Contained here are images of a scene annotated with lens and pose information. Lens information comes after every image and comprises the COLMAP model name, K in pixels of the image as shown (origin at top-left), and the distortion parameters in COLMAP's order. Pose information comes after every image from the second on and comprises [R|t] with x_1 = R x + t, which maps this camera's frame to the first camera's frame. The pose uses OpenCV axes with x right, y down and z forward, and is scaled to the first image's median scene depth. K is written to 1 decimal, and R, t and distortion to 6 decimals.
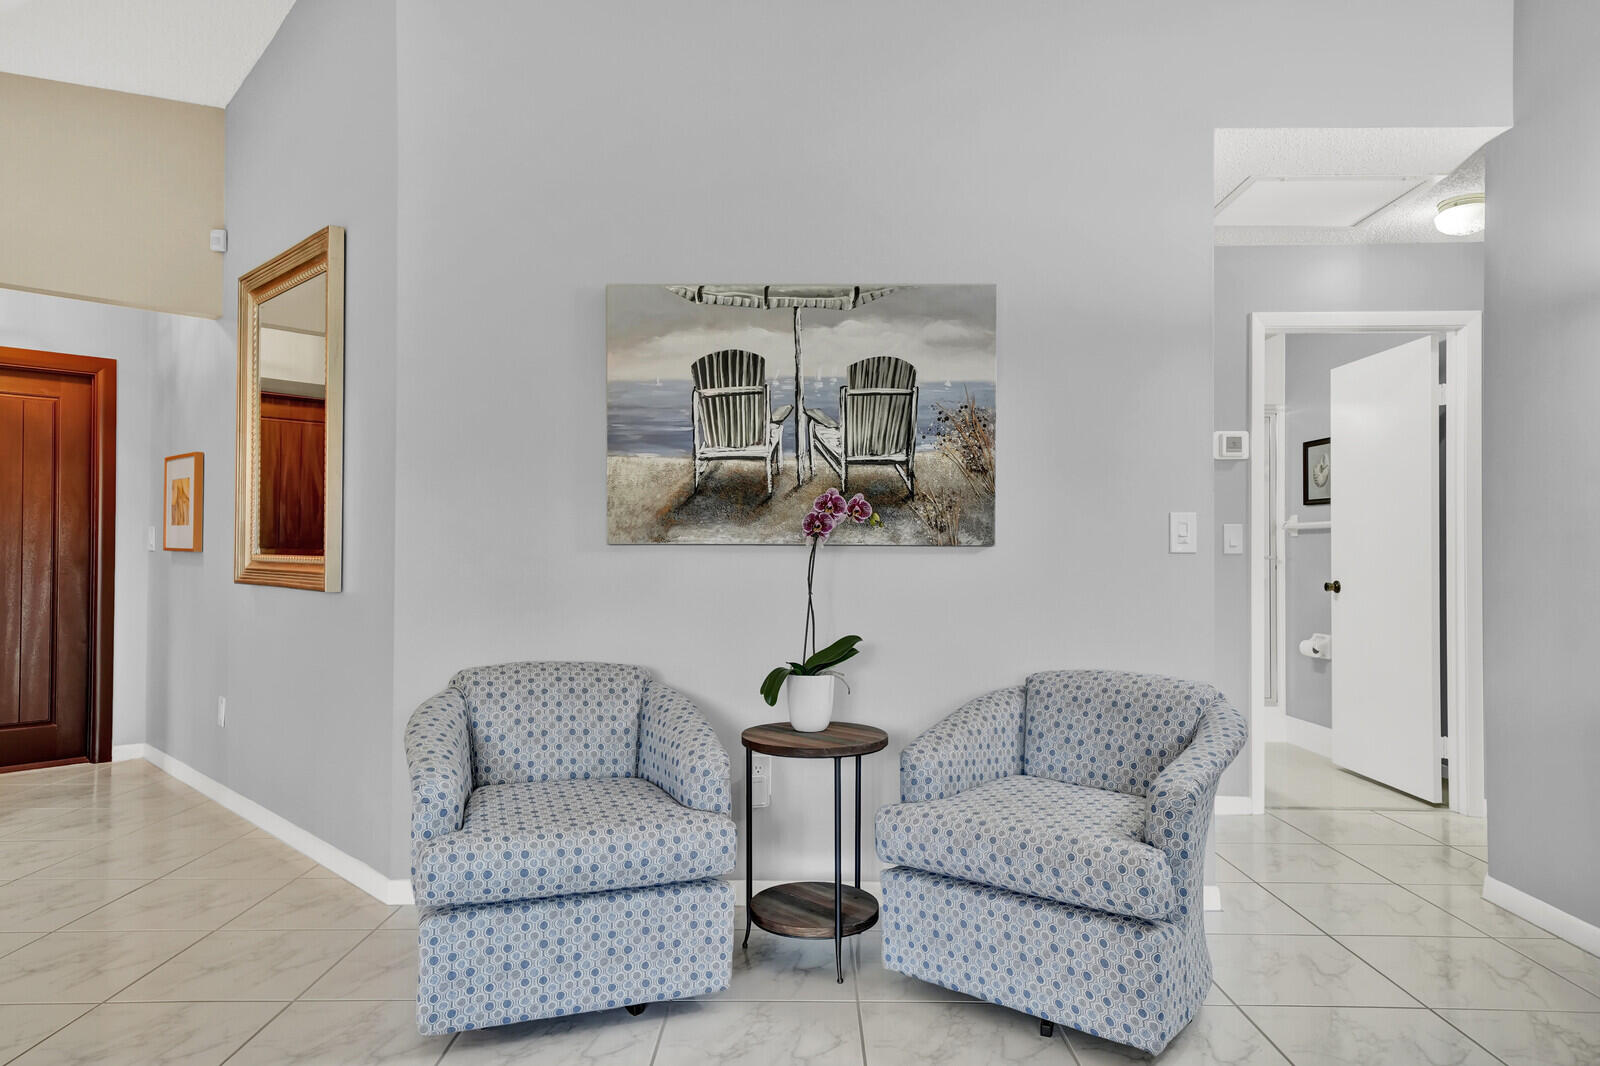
lens RADIAL K [[1011.5, 0, 804.7], [0, 1011.5, 532.5], [0, 0, 1]] dist [0.023434, -0.001191]
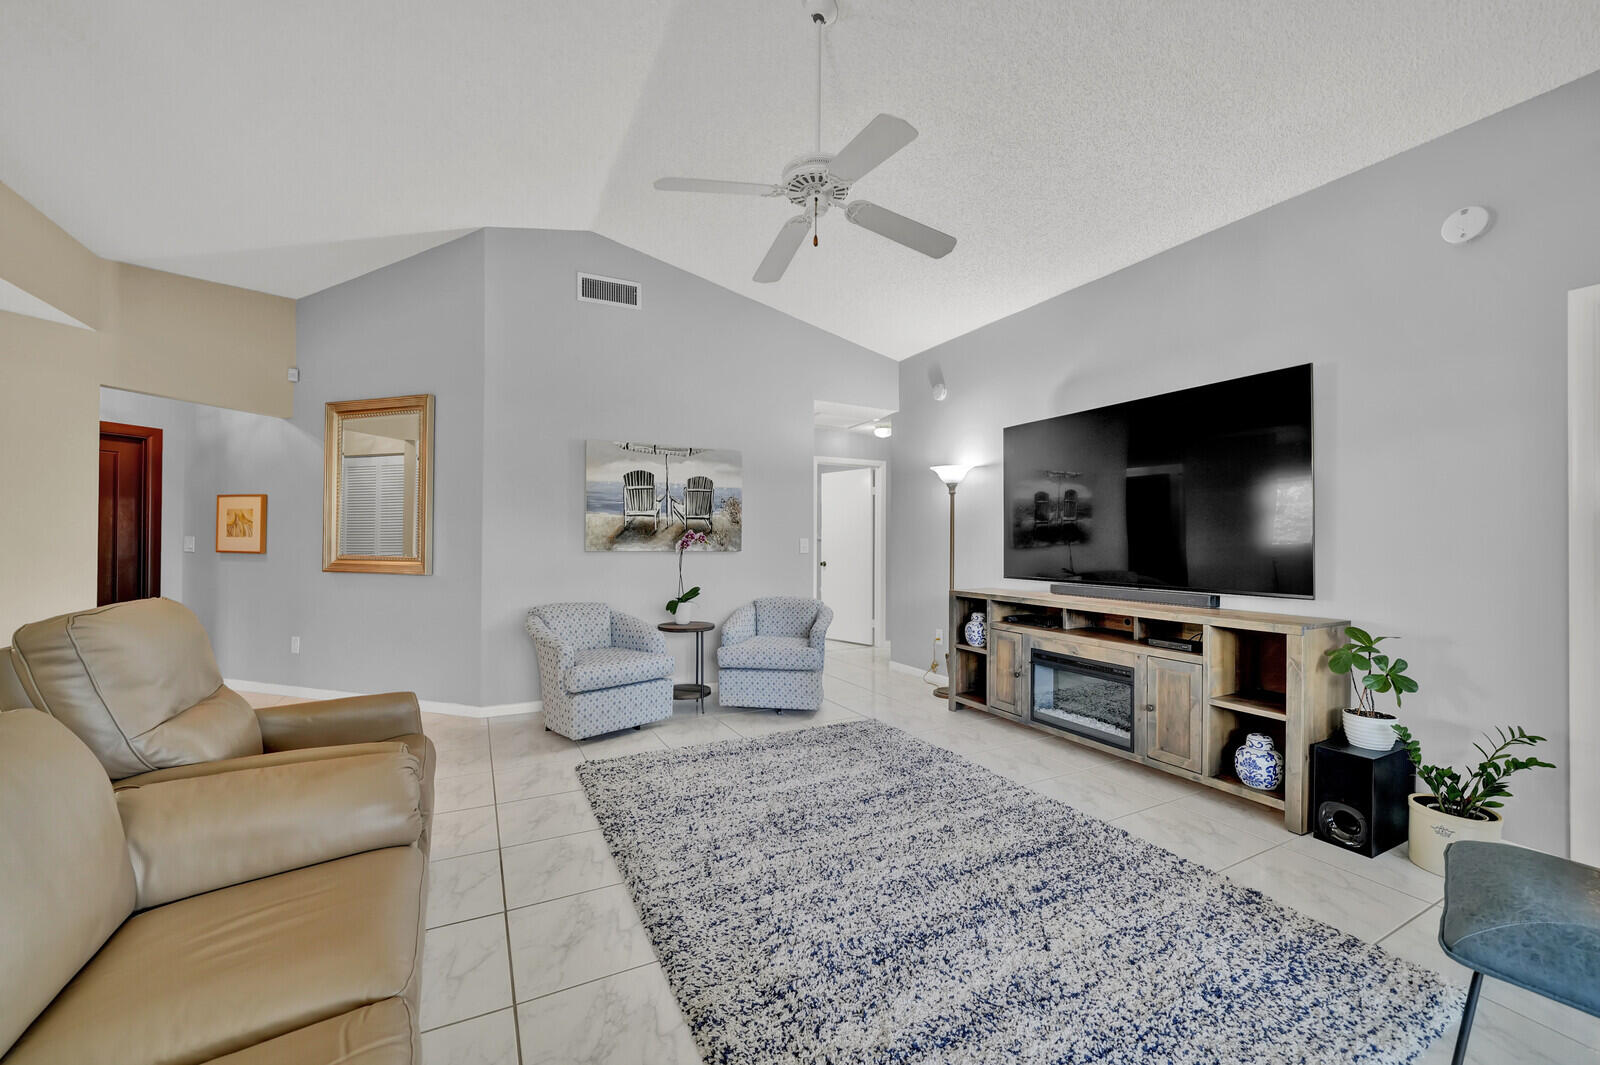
lens RADIAL K [[627.0, 0, 800.9], [0, 627.0, 534.4], [0, 0, 1]] dist [-0.011845, 0.000032]
pose [[0.884301, 0.007210, 0.466862, -0.430005], [-0.010368, 0.999937, 0.004195, -0.038400], [-0.466803, -0.008550, 0.884320, -0.498981]]
